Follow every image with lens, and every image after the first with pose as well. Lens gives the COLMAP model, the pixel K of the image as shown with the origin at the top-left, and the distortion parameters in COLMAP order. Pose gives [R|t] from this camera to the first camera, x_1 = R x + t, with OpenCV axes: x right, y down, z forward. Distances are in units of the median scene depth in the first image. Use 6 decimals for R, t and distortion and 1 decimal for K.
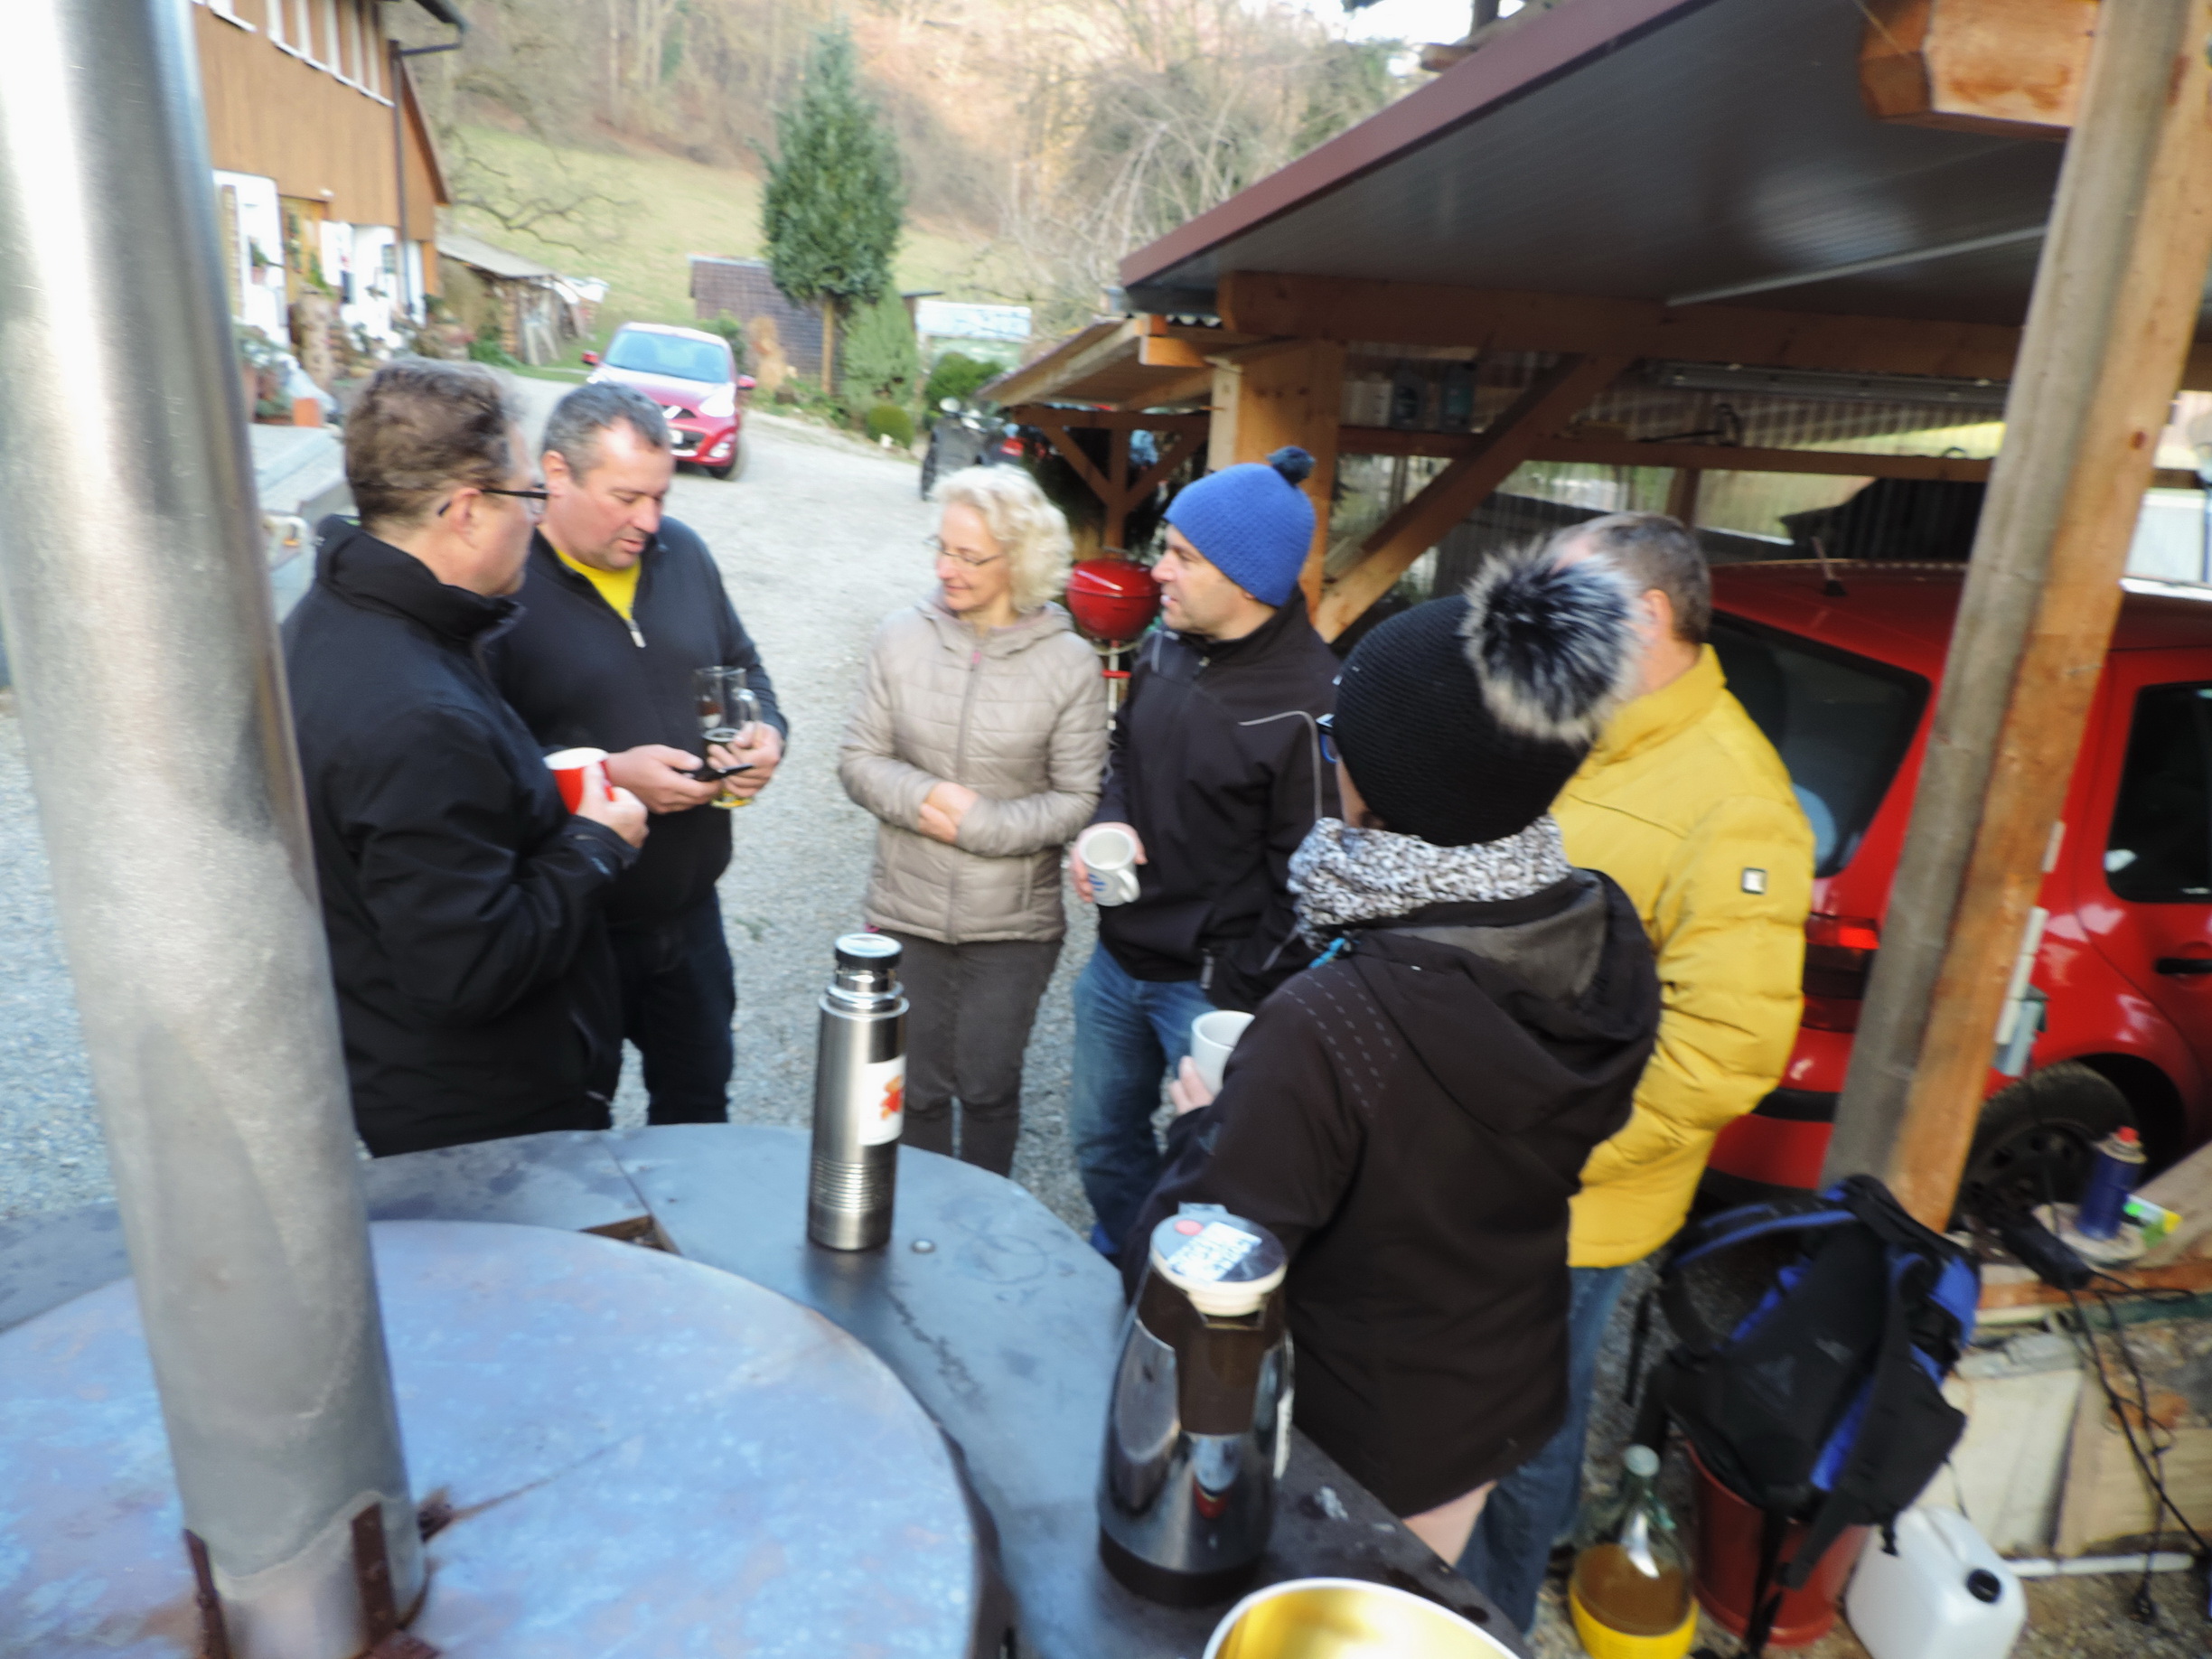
lens RADIAL K [[1573.6, 0, 1110.6], [0, 1573.6, 832.9], [0, 0, 1]] dist [-0.018203, 0.003422]
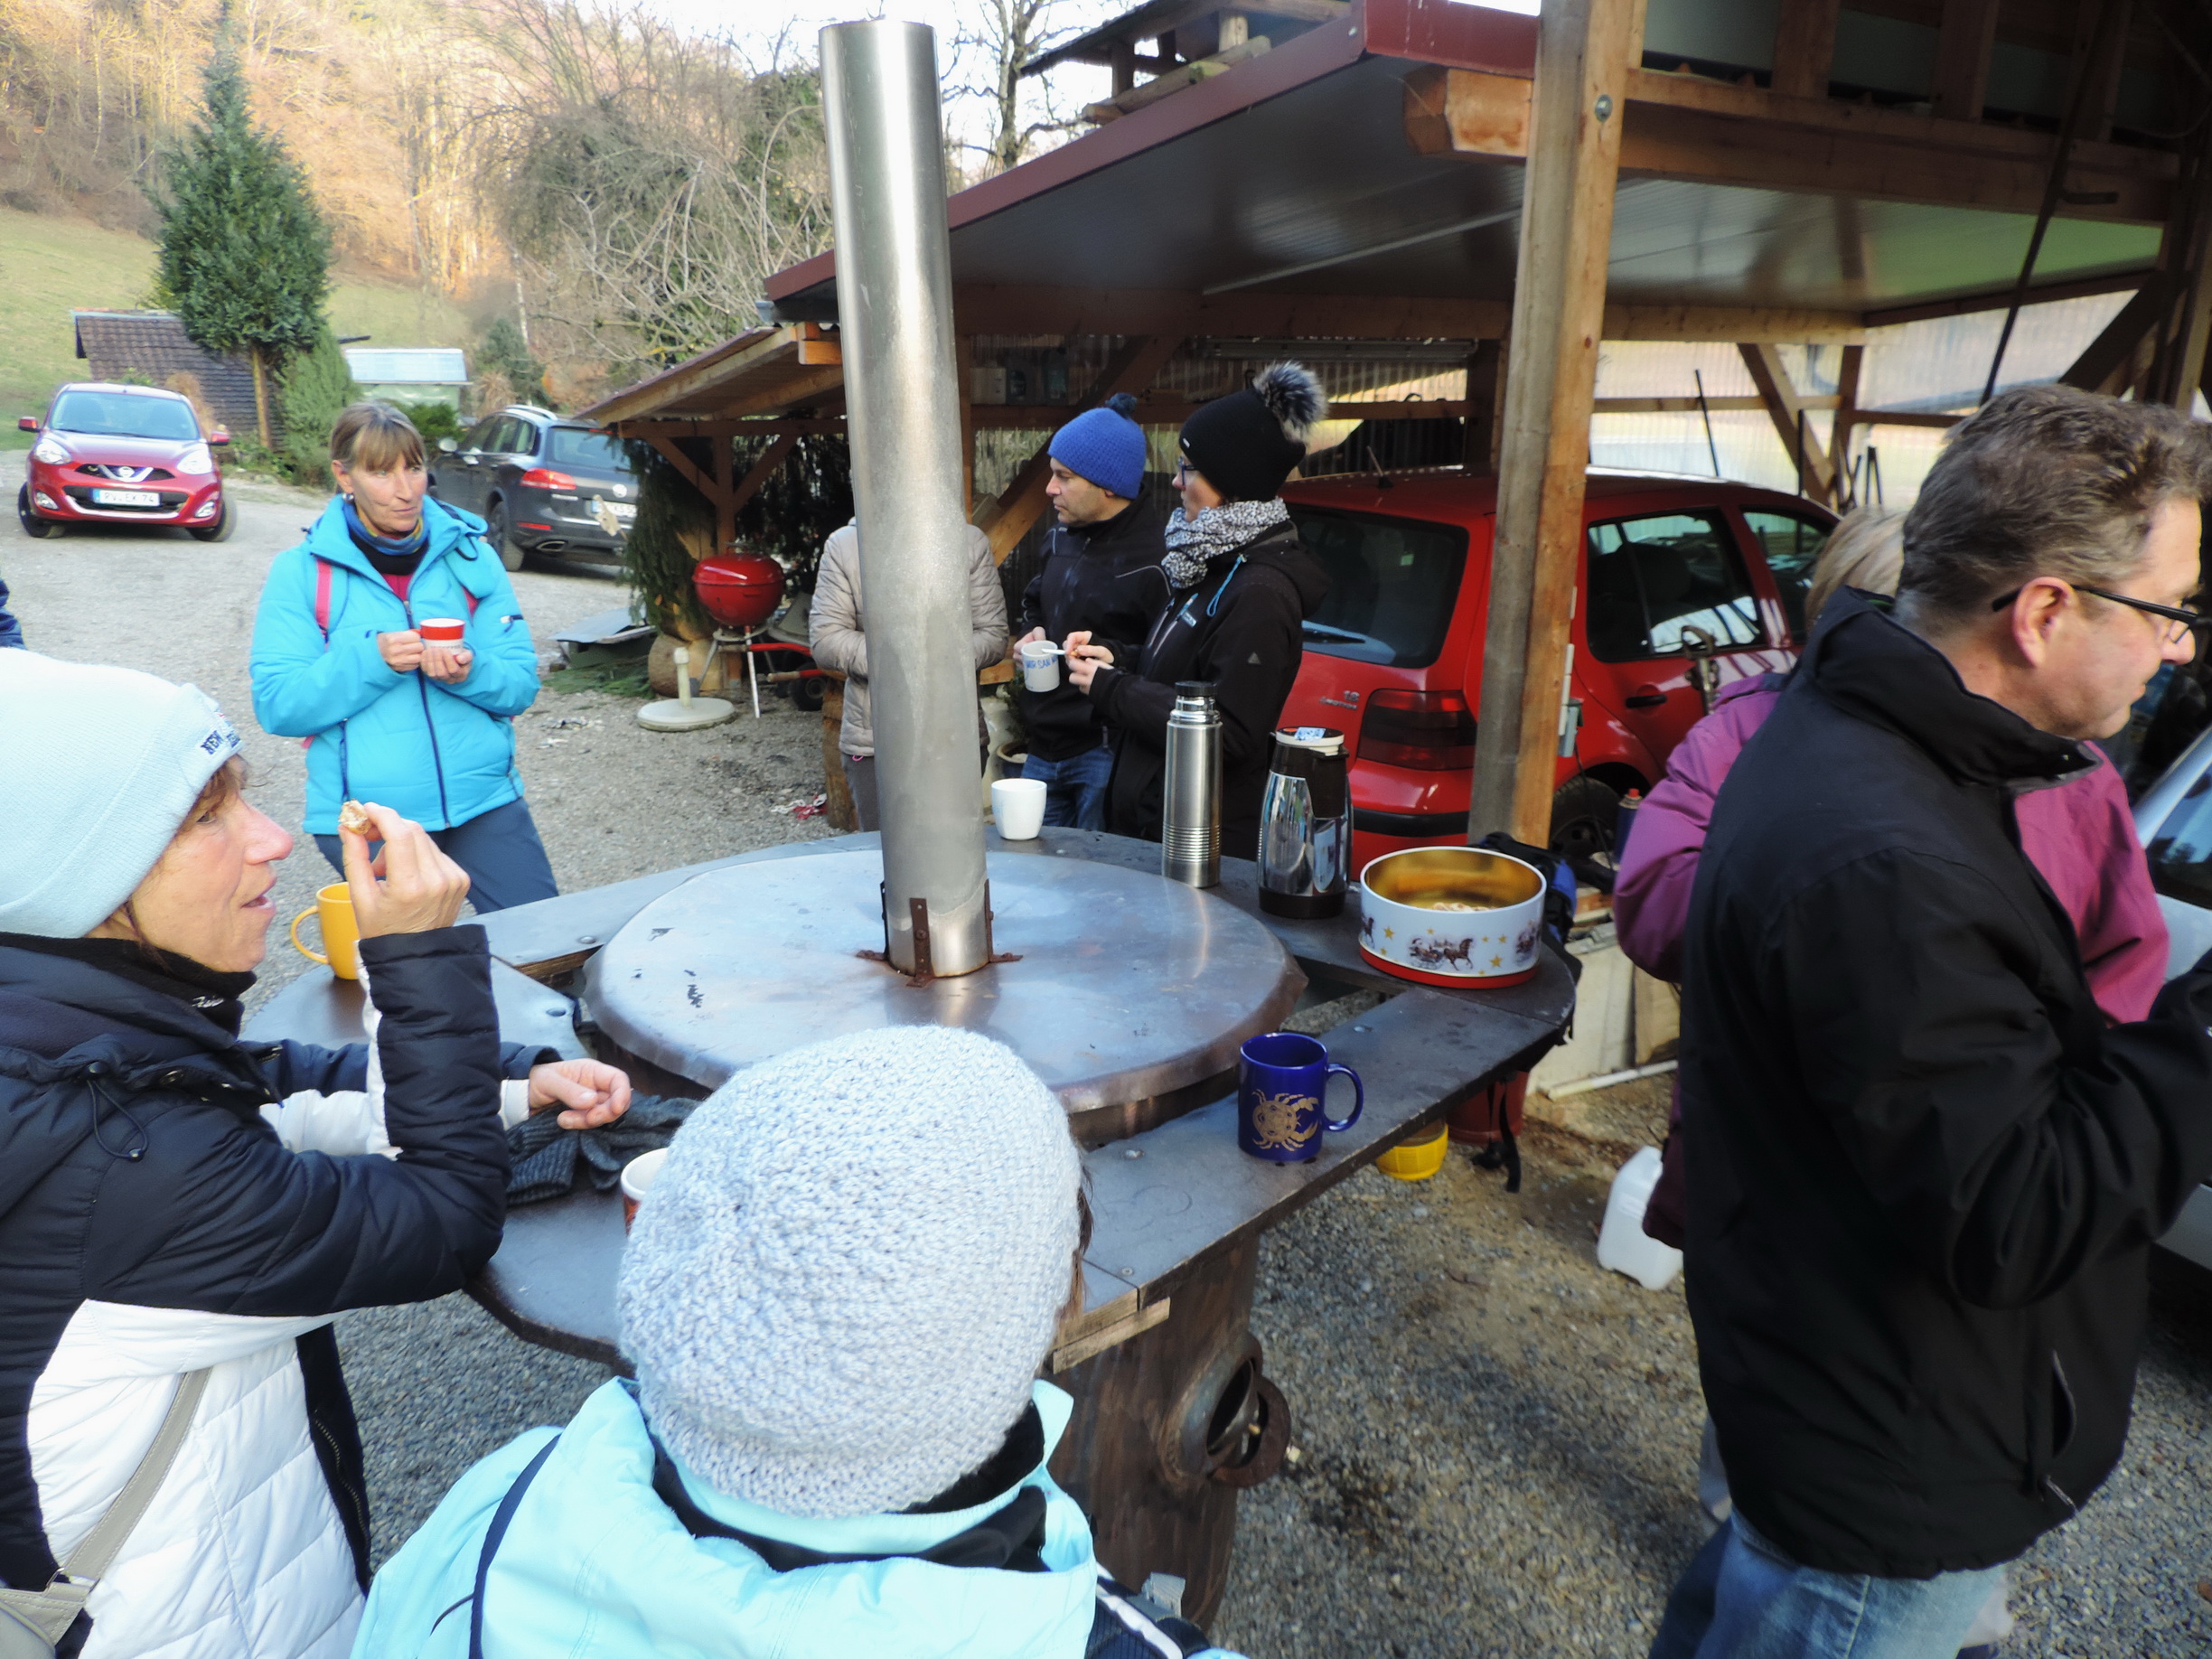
lens RADIAL K [[1571.3, 0, 1109.5], [0, 1571.3, 834.8], [0, 0, 1]] dist [-0.017476, -0.000411]
pose [[0.940753, -0.149427, 0.304393, -0.028853], [0.152884, 0.988164, 0.012590, 0.011877], [-0.302671, 0.034693, 0.952463, -0.029618]]
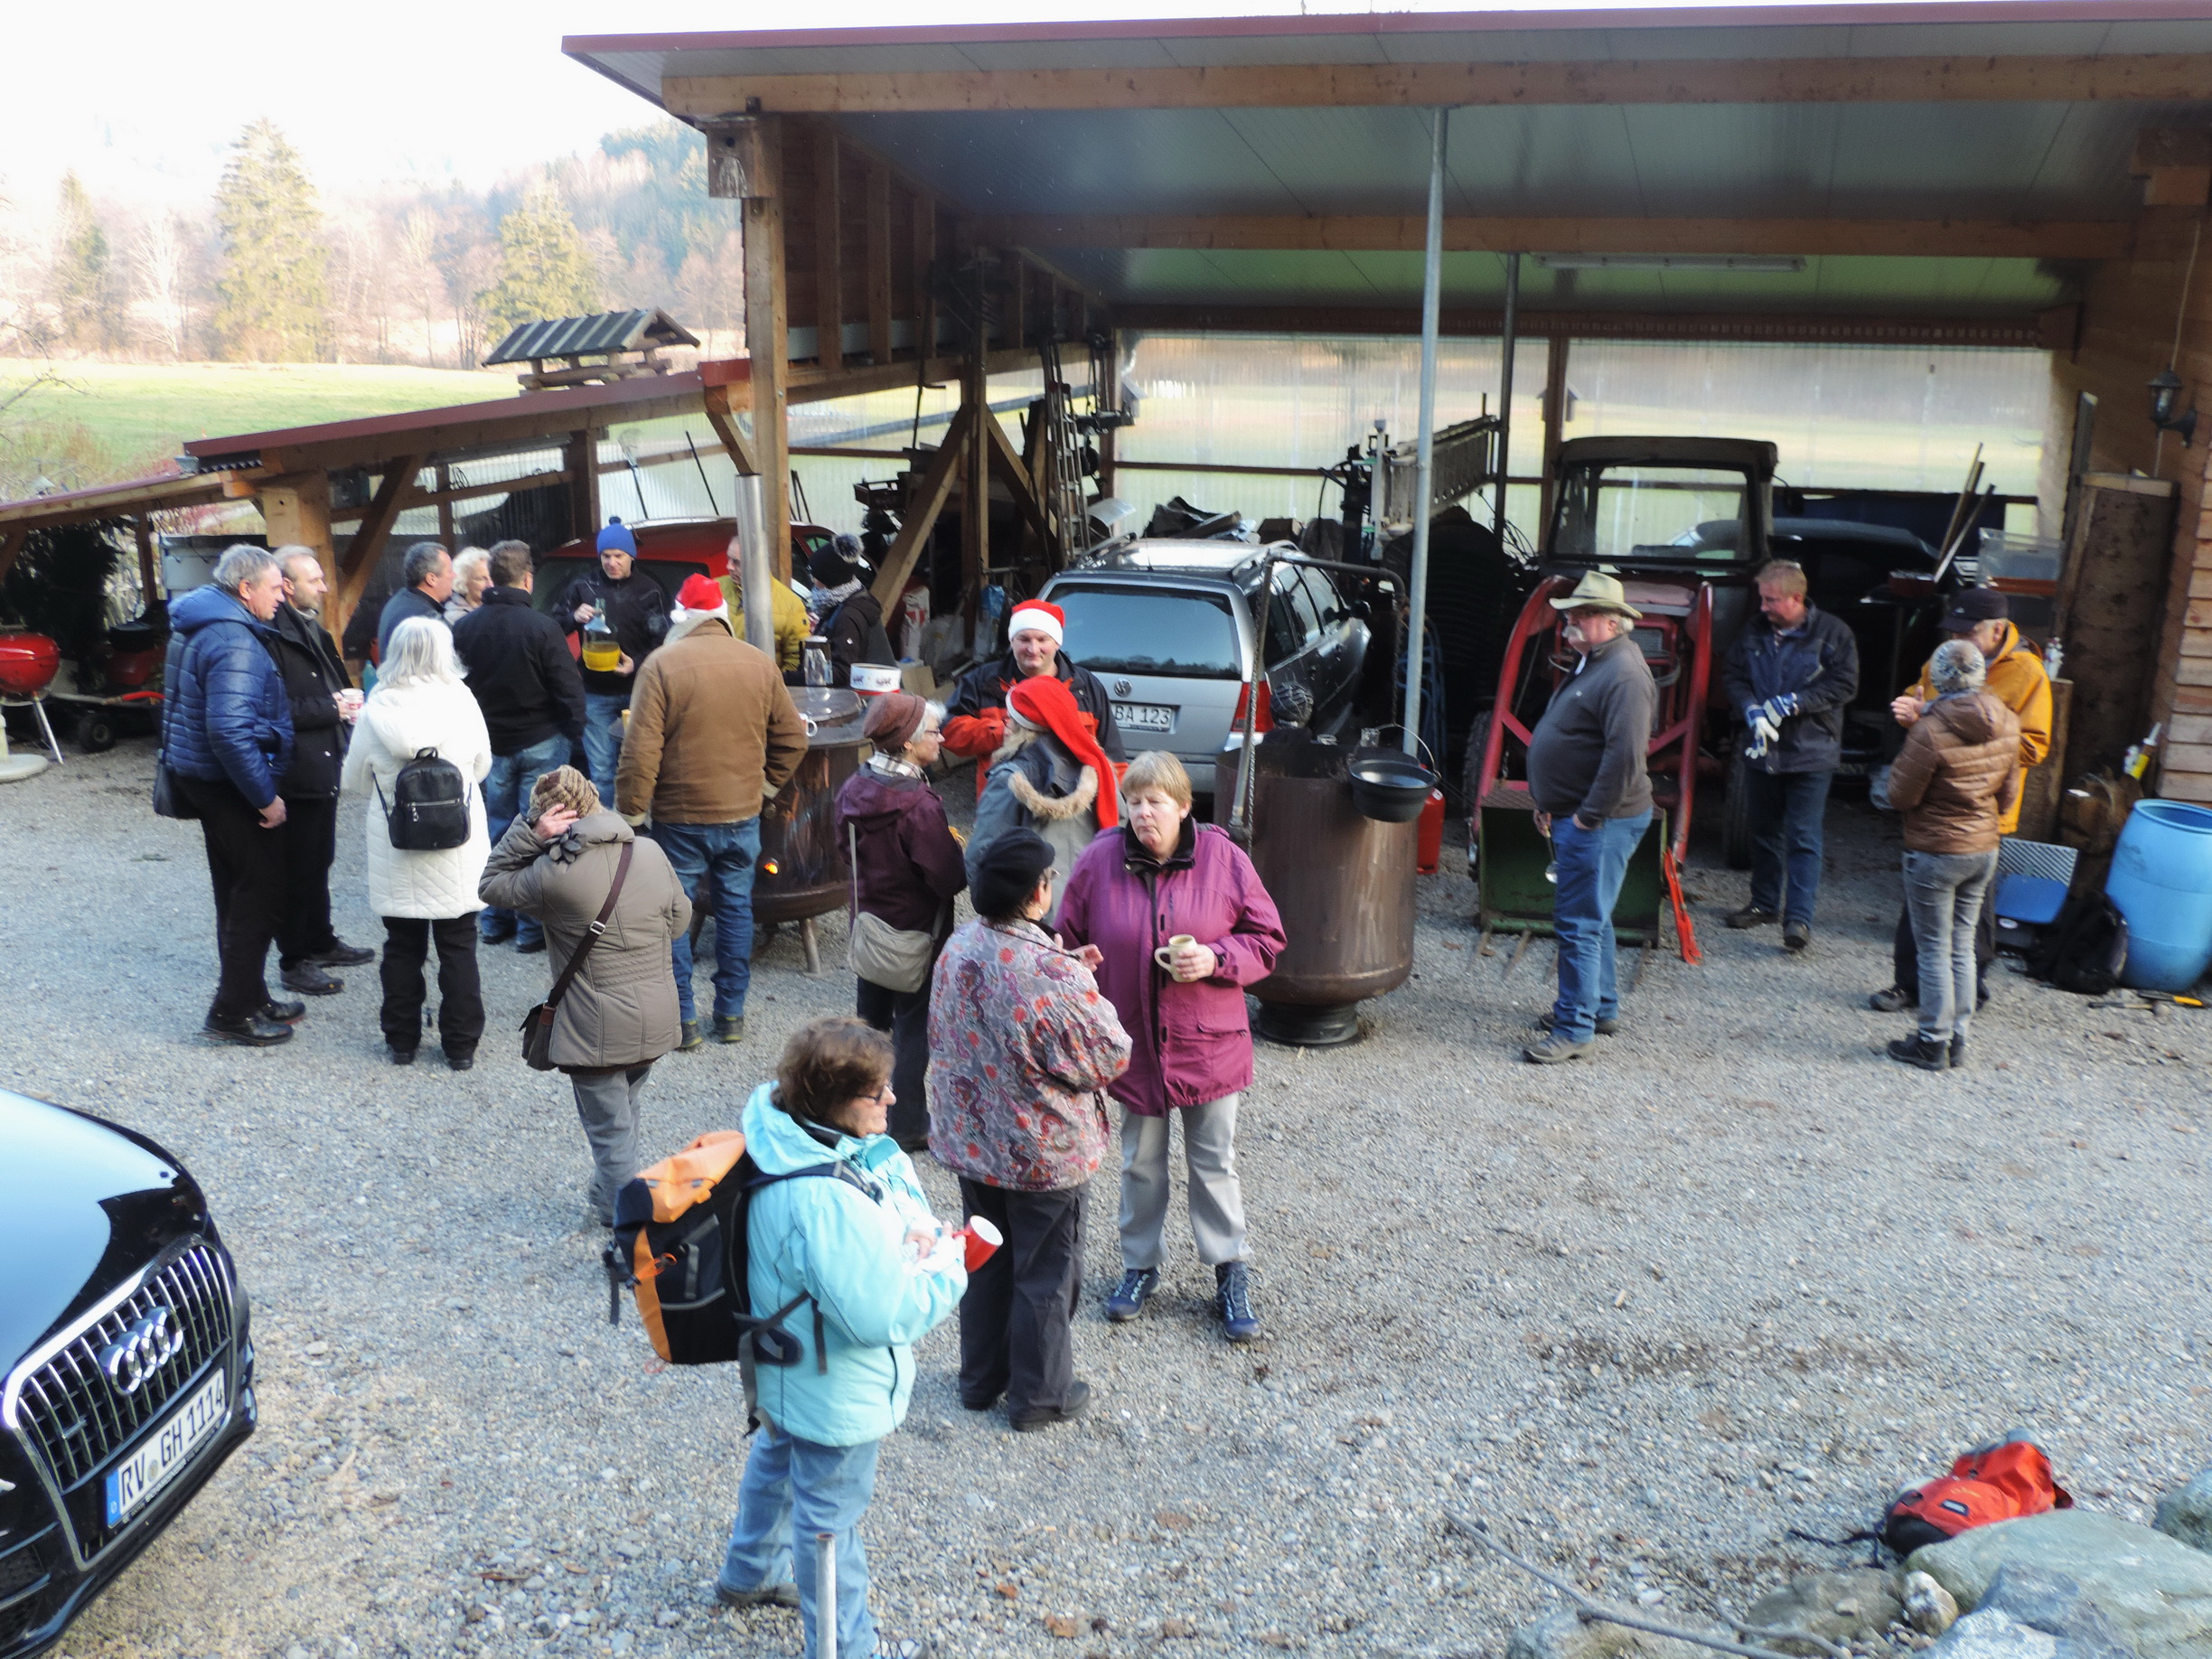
lens RADIAL K [[2065.1, 0, 1107.7], [0, 2065.1, 832.5], [0, 0, 1]] dist [-0.065796, -0.004567]
pose [[0.520847, -0.283706, 0.805127, -0.240495], [0.303257, 0.943132, 0.136155, 0.008412], [-0.797968, 0.173244, 0.577263, -0.179672]]
